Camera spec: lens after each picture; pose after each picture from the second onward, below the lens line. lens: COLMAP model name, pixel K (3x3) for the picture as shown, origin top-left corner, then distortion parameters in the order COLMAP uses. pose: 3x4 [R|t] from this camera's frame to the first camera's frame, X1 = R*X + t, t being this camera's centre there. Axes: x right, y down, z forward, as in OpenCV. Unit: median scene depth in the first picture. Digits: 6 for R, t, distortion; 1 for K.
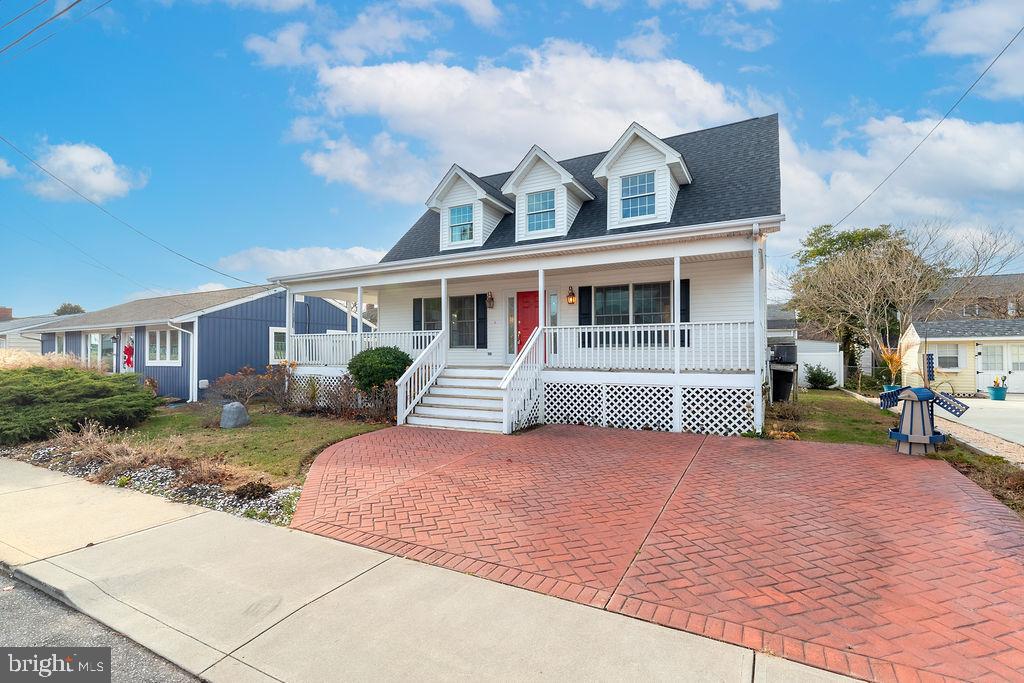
lens RADIAL K [[478.1, 0, 514.7], [0, 478.1, 344.4], [0, 0, 1]] dist [0.002990, -0.000048]
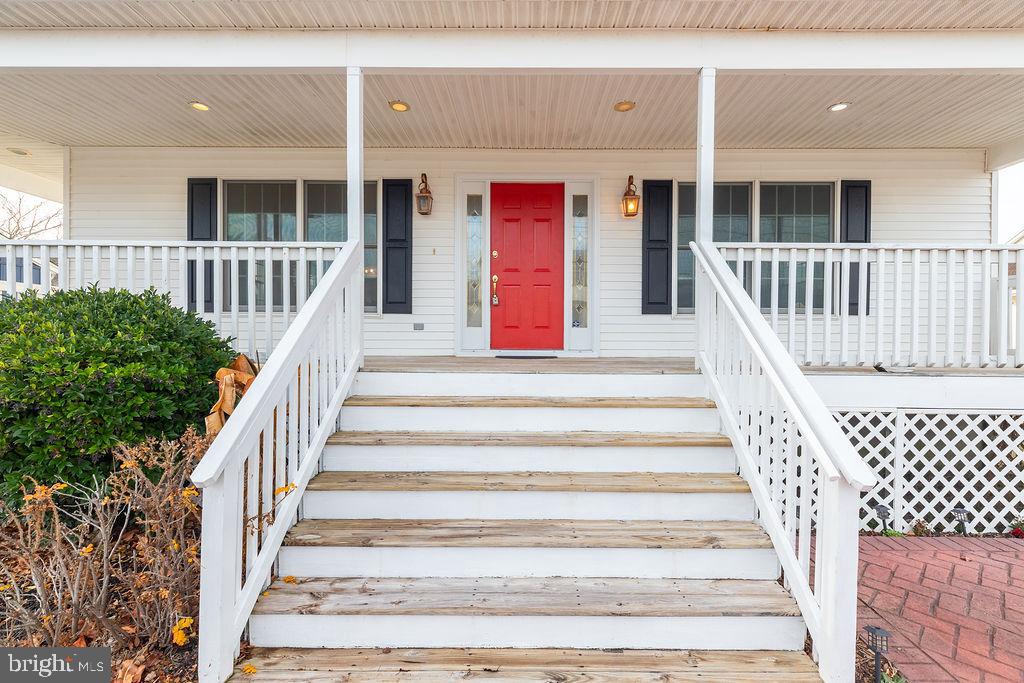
lens RADIAL K [[478.1, 0, 504.2], [0, 478.1, 333.2], [0, 0, 1]] dist [0.002990, -0.000048]
pose [[0.895644, 0.005648, 0.444736, -0.229899], [-0.013009, 0.999824, 0.013501, 0.024935], [-0.444582, -0.017878, 0.895560, 0.809615]]
